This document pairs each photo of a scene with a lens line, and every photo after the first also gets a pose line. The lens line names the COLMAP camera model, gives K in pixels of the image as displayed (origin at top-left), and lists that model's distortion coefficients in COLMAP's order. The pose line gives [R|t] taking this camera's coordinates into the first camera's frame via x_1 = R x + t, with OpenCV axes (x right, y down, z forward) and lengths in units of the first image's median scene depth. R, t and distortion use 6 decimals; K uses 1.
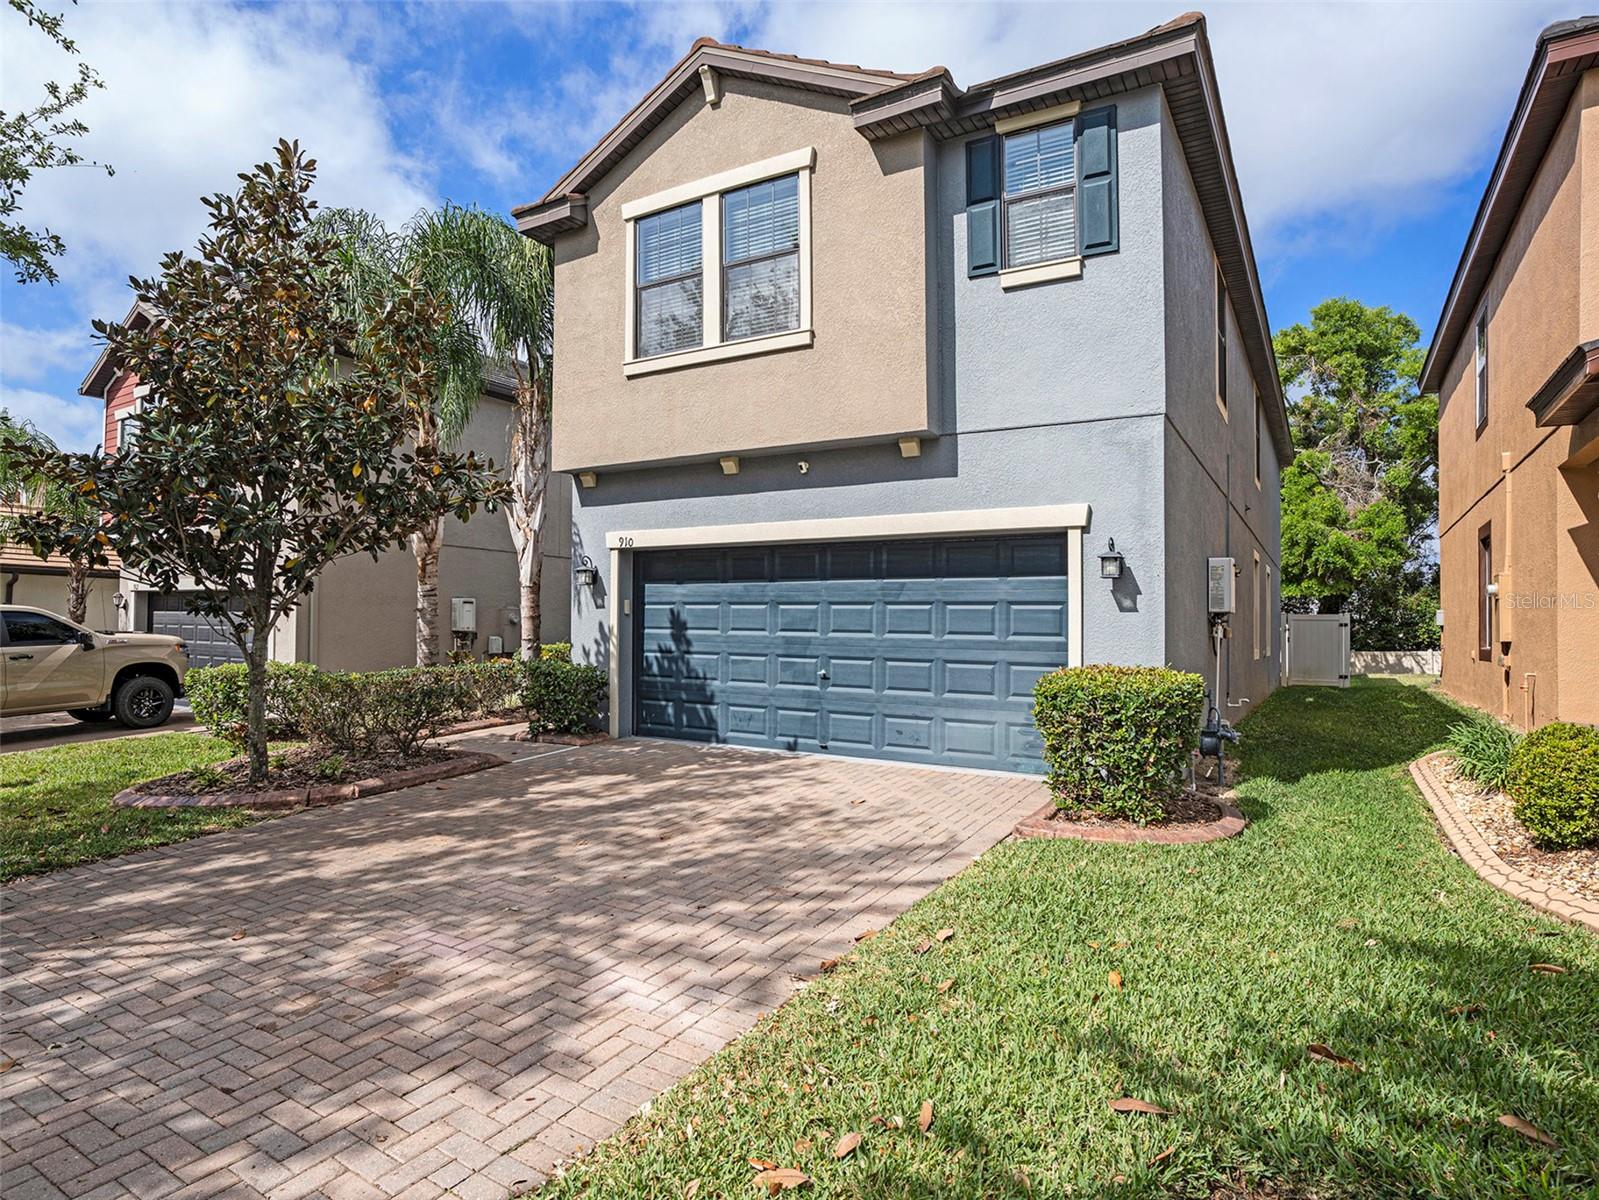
lens RADIAL K [[885.1, 0, 800.0], [0, 885.1, 613.3], [0, 0, 1]] dist [-0.040668, 0.011907]
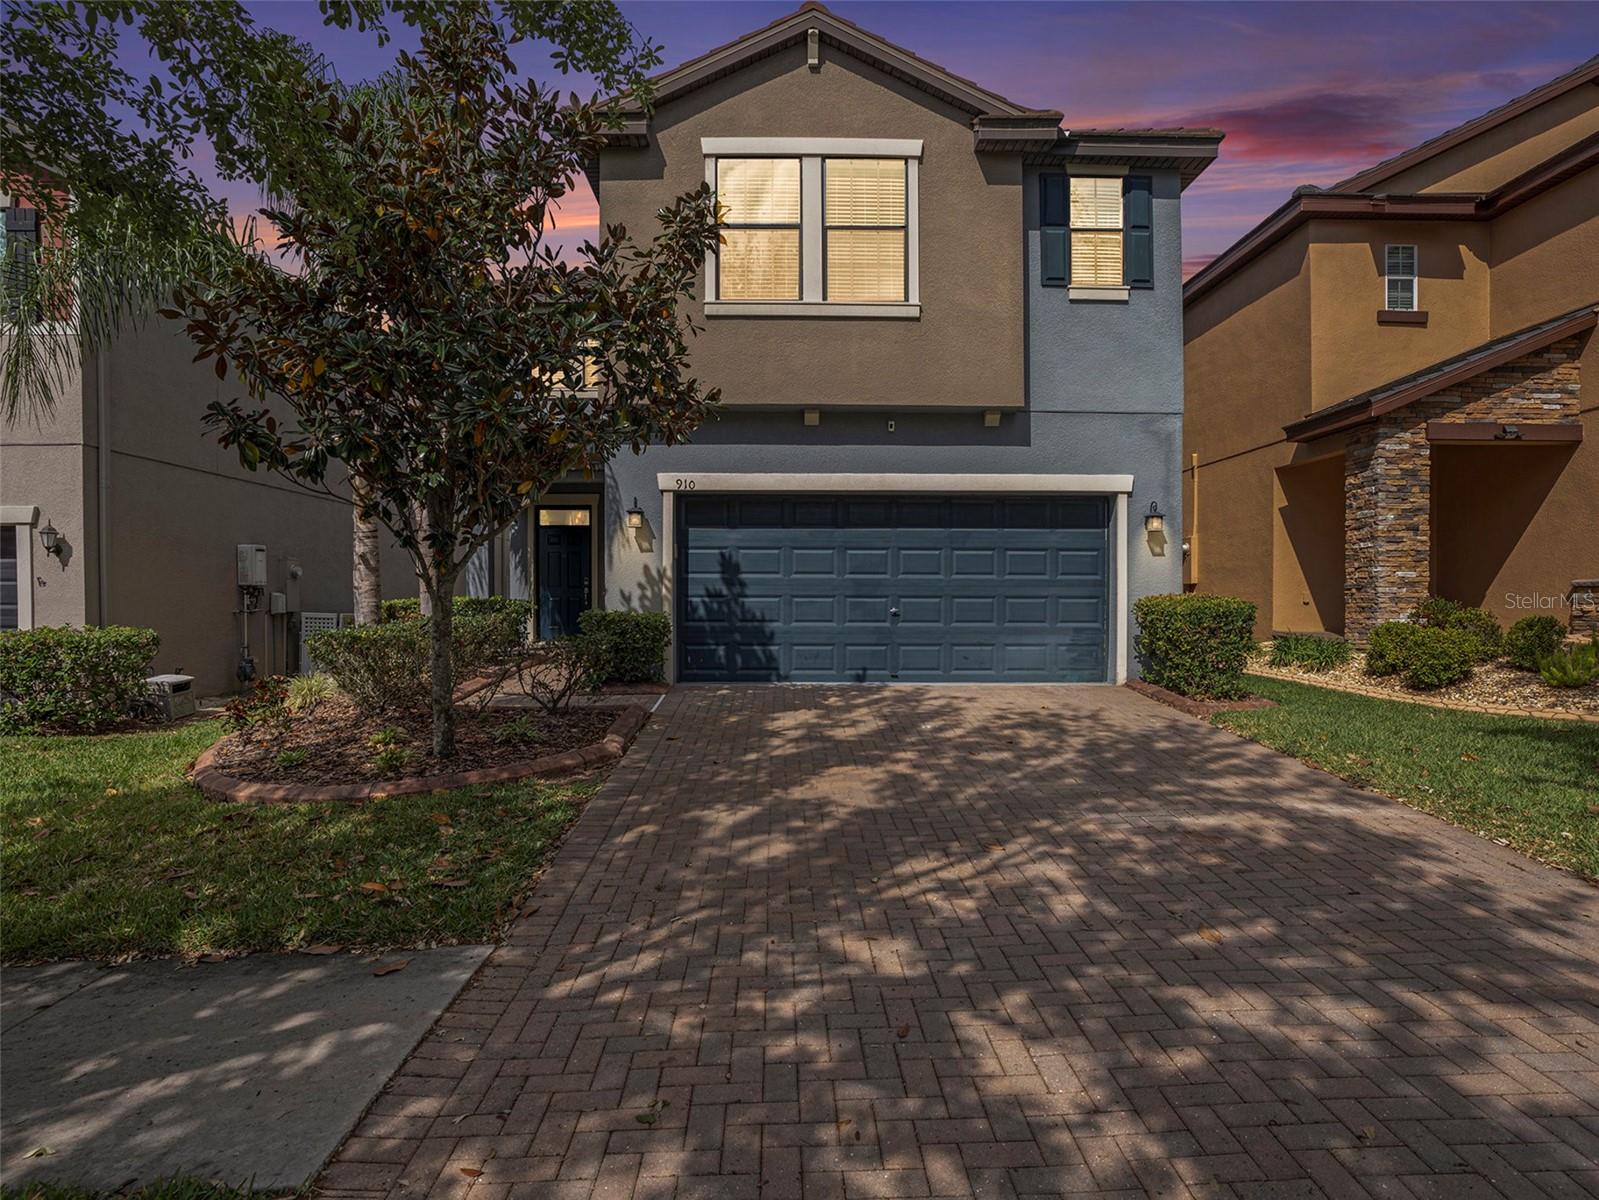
lens RADIAL K [[885.1, 0, 806.4], [0, 885.1, 601.0], [0, 0, 1]] dist [-0.040668, 0.011907]
pose [[0.845822, -0.017815, 0.533168, -0.680942], [-0.000301, 0.999426, 0.033873, 0.017665], [-0.533465, -0.028811, 0.845331, 0.108620]]
